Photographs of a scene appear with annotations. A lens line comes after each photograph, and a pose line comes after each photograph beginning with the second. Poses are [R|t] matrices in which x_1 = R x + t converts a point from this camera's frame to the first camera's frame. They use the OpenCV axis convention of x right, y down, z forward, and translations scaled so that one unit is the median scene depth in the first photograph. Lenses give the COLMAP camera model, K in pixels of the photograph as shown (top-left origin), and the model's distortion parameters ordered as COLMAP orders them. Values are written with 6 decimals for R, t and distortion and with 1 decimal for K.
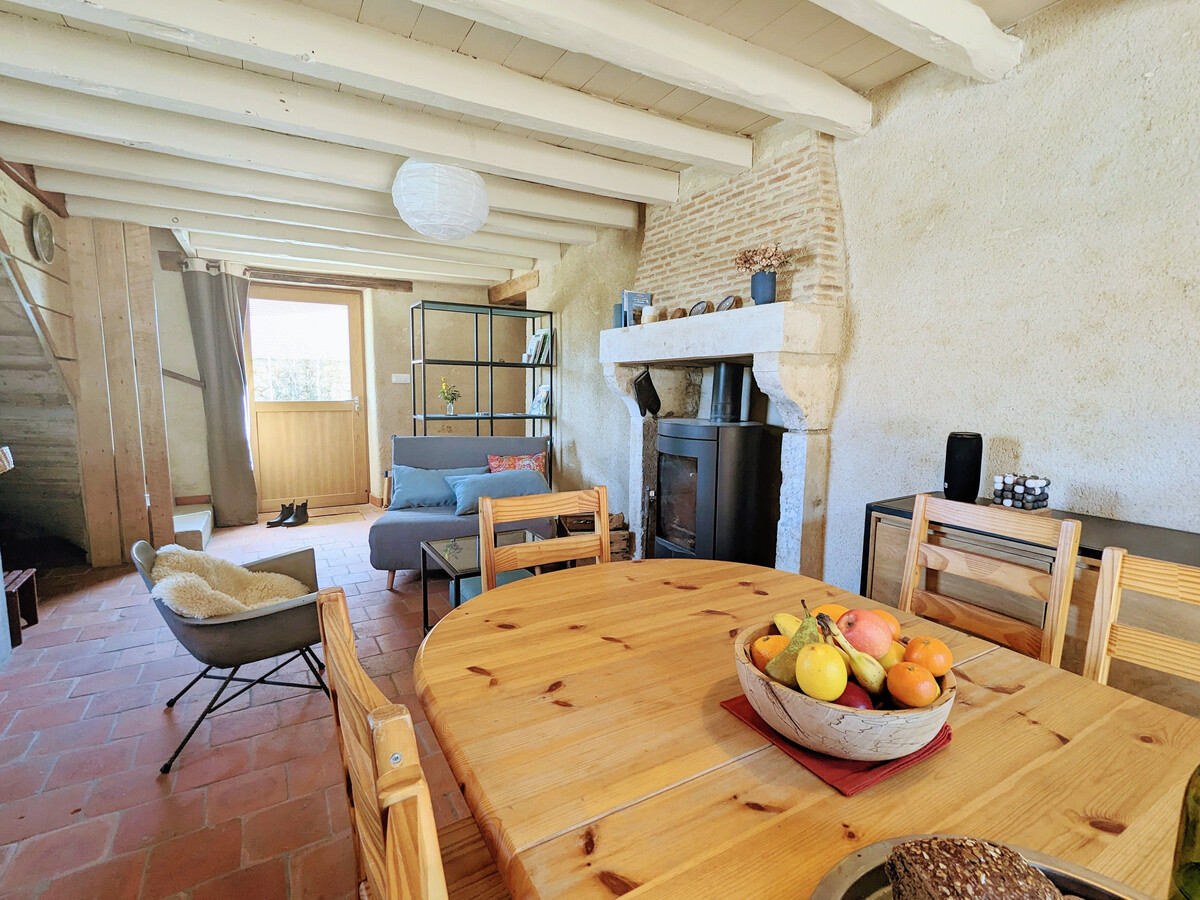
lens RADIAL K [[570.0, 0, 598.3], [0, 570.0, 454.5], [0, 0, 1]] dist [-0.002102, -0.000678]
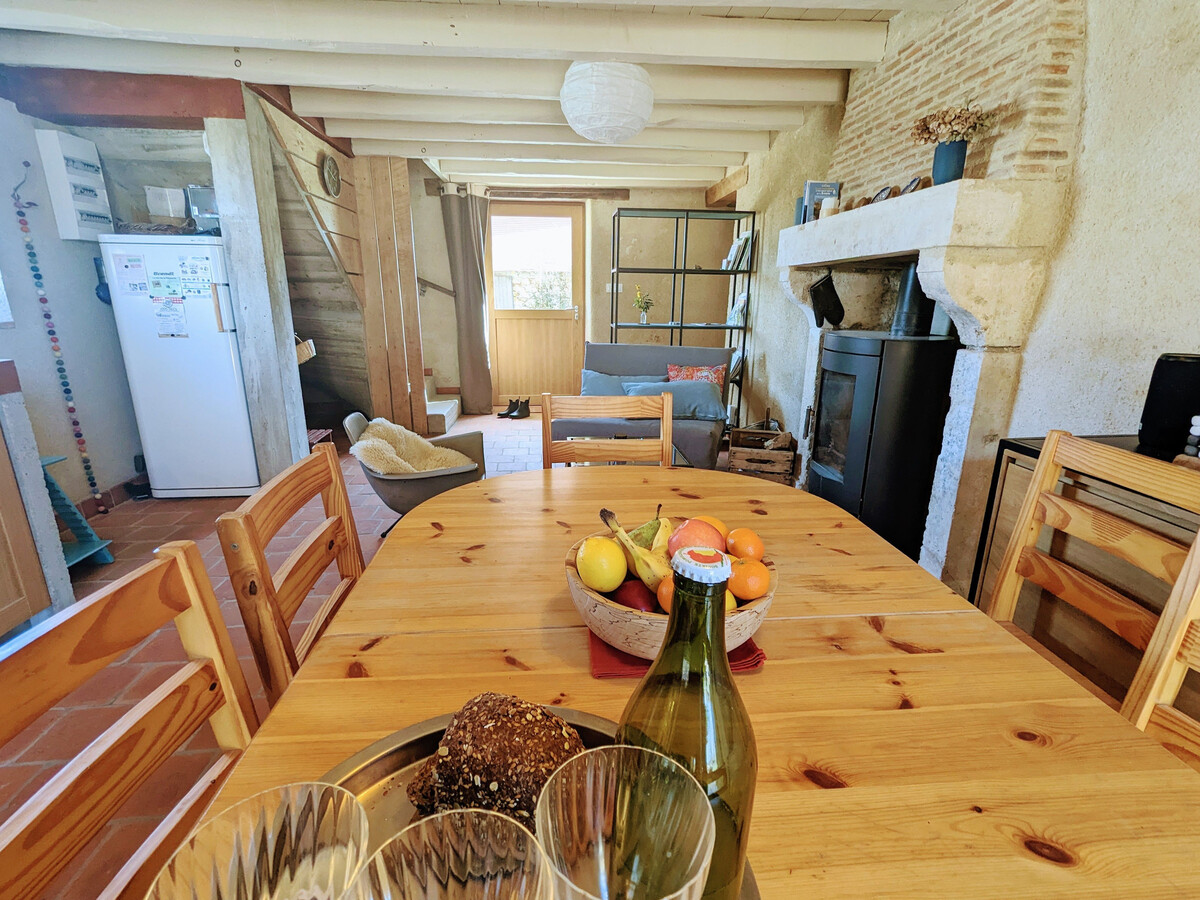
lens RADIAL K [[570.0, 0, 598.0], [0, 570.0, 454.2], [0, 0, 1]] dist [-0.002102, -0.000678]
pose [[0.902479, 0.112737, -0.415718, 0.197835], [-0.049814, 0.985982, 0.159243, 0.005480], [0.427843, -0.123005, 0.895444, 0.024944]]
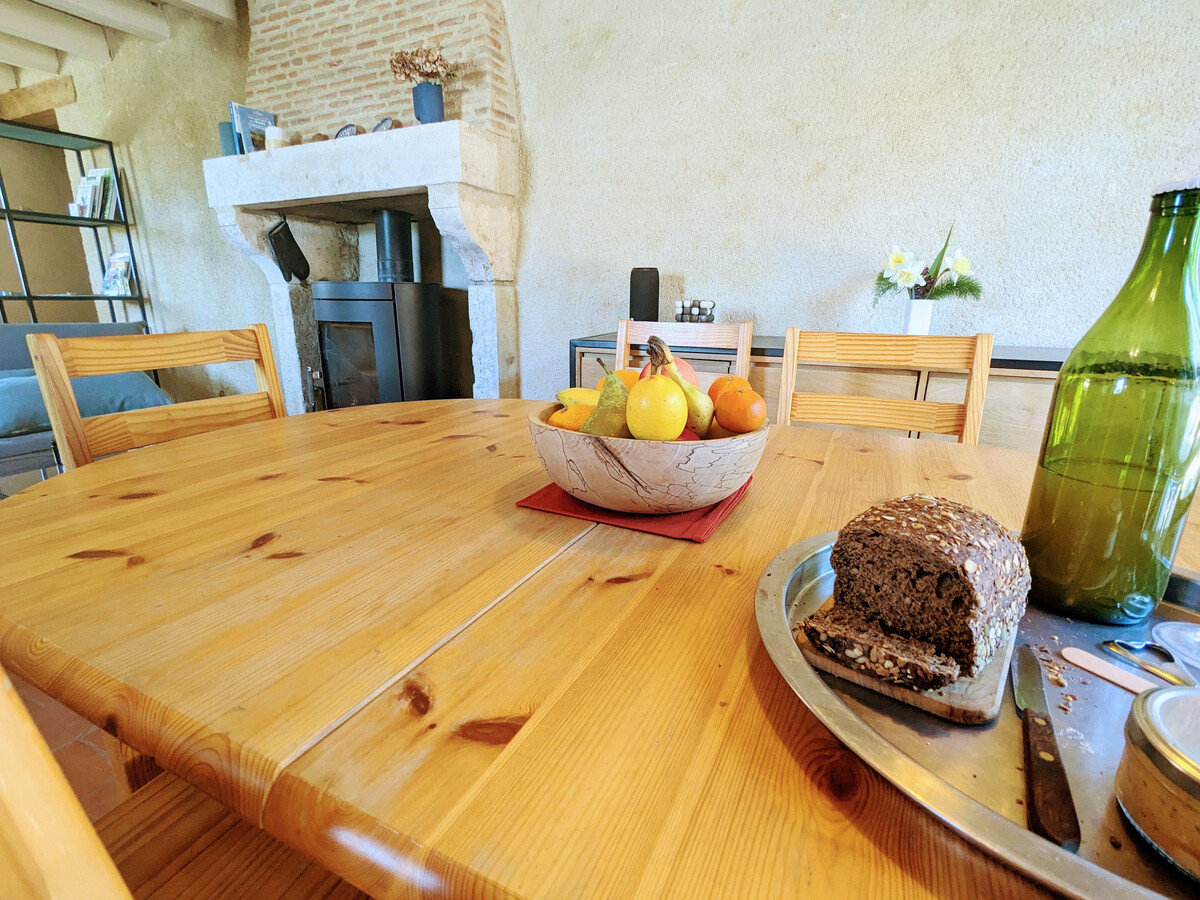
lens RADIAL K [[570.0, 0, 600.0], [0, 570.0, 453.0], [0, 0, 1]] dist [-0.002102, -0.000678]
pose [[0.829700, -0.154735, 0.536335, -0.028271], [0.070300, 0.982127, 0.174596, 0.073797], [-0.553765, -0.107158, 0.825749, 0.094557]]
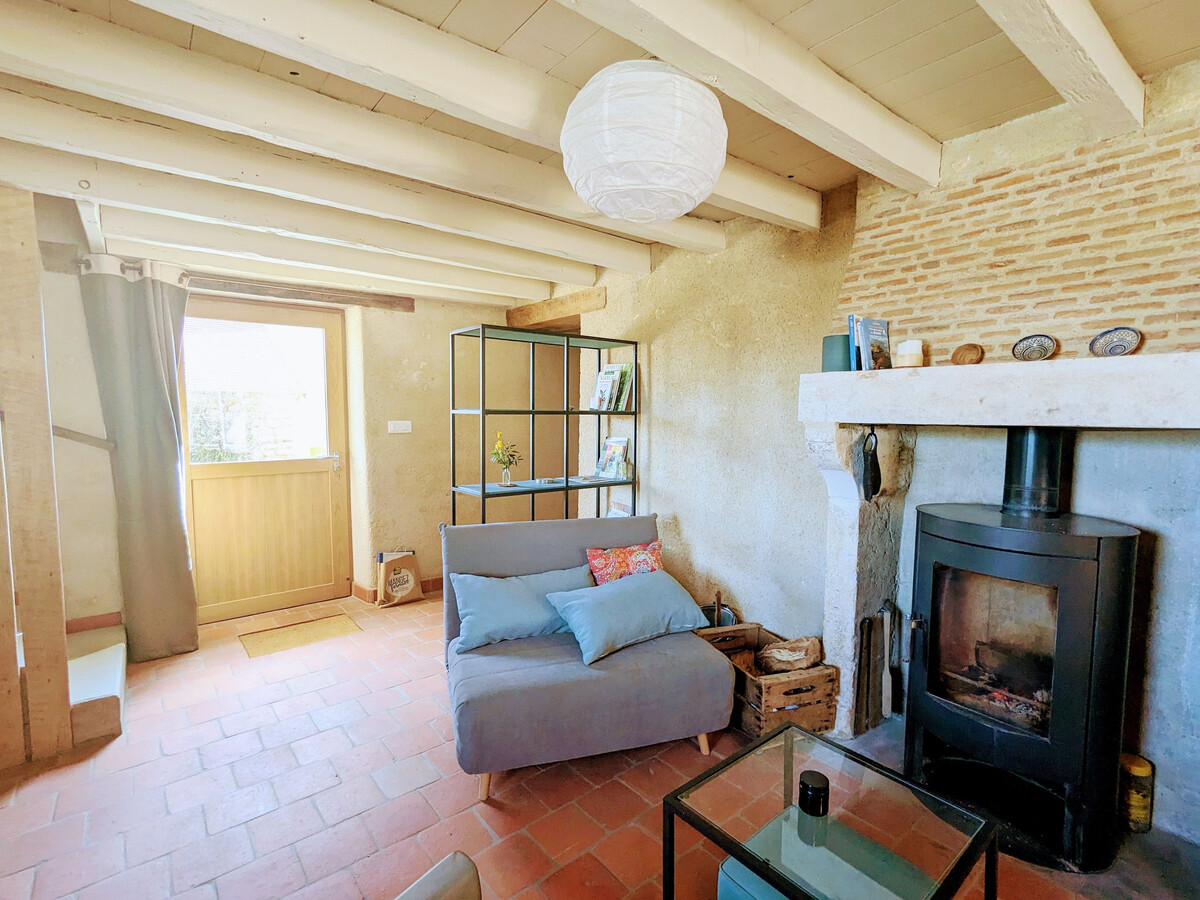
lens RADIAL K [[570.0, 0, 598.7], [0, 570.0, 454.0], [0, 0, 1]] dist [-0.002102, -0.000678]
pose [[0.988430, -0.018223, 0.150578, -0.414640], [0.024464, 0.998912, -0.039697, -0.126830], [-0.149691, 0.042921, 0.987801, 0.466736]]
